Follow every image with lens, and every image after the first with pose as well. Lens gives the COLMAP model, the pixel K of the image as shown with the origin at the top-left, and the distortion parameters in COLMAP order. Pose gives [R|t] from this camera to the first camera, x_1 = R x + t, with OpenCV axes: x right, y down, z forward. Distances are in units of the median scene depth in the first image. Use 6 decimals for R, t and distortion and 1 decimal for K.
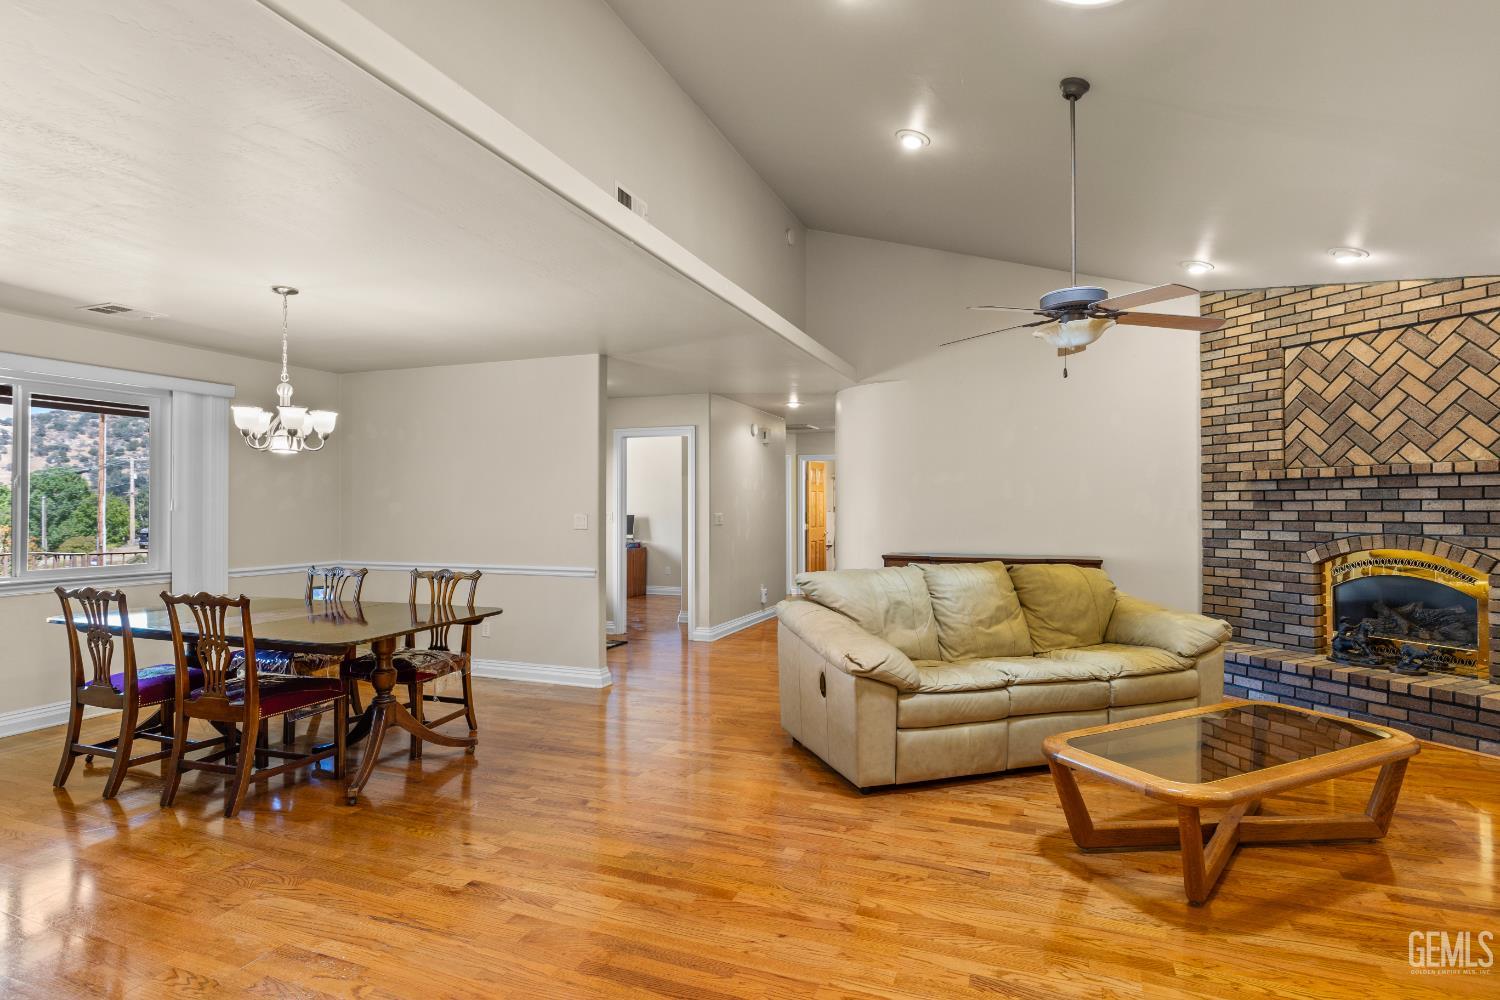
lens RADIAL K [[795.6, 0, 750.0], [0, 795.6, 500.0], [0, 0, 1]] dist [0.000655, 0.000146]
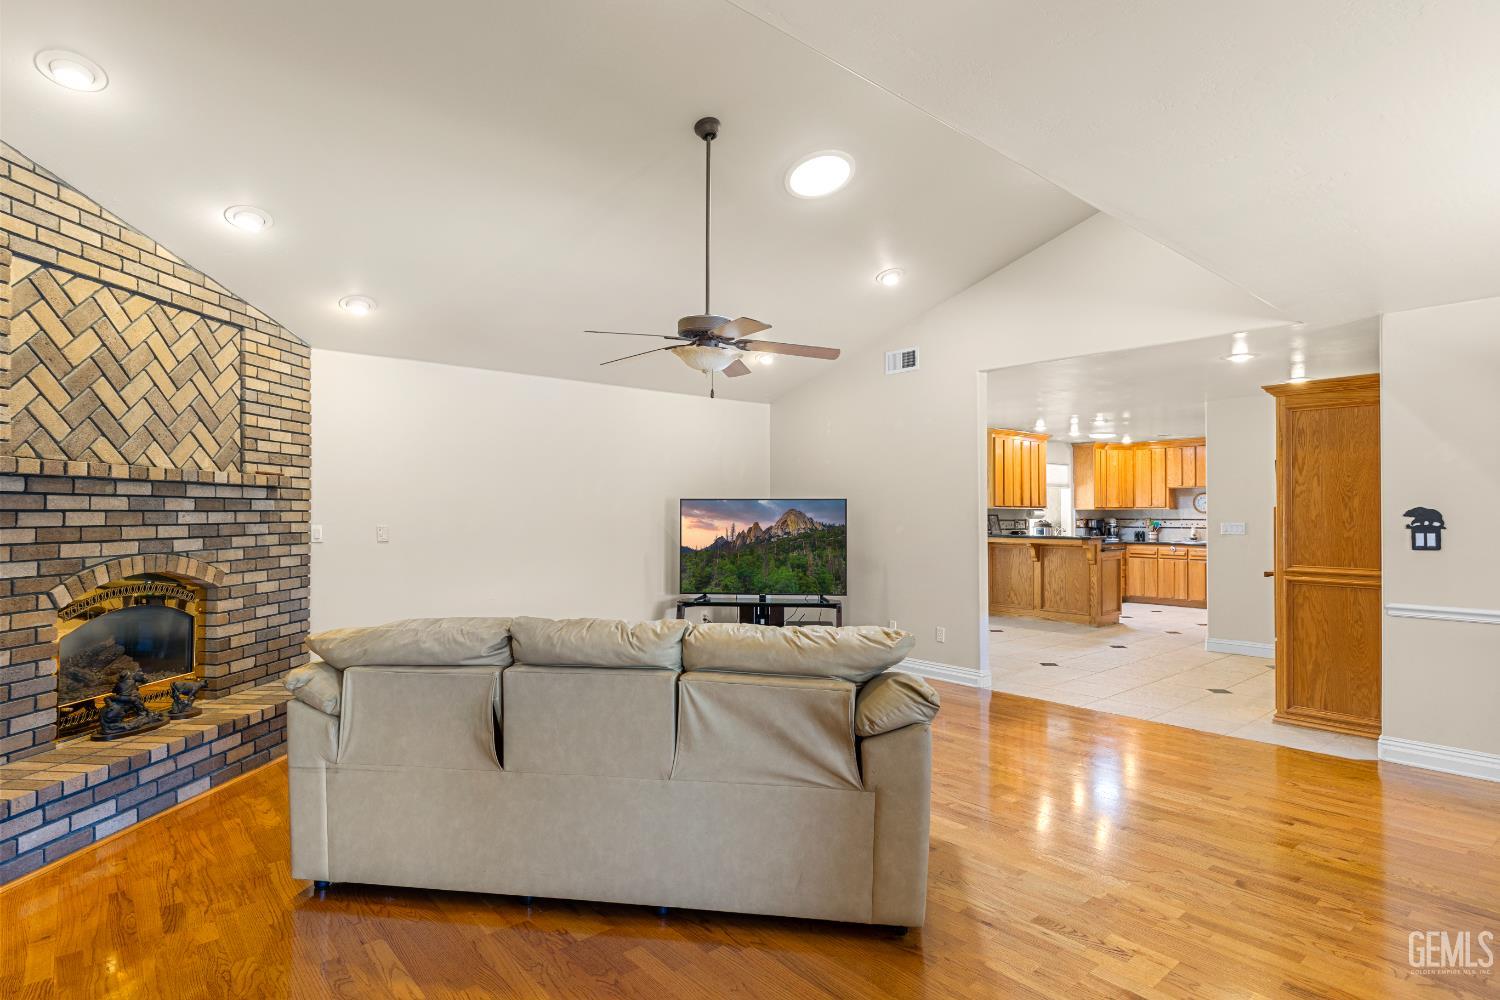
lens RADIAL K [[795.6, 0, 750.0], [0, 795.6, 500.0], [0, 0, 1]] dist [0.000655, 0.000146]
pose [[-0.886959, 0.004969, 0.461822, -0.095286], [-0.007603, 0.999650, -0.025358, 0.004063], [-0.461786, -0.026003, -0.886610, 1.372255]]
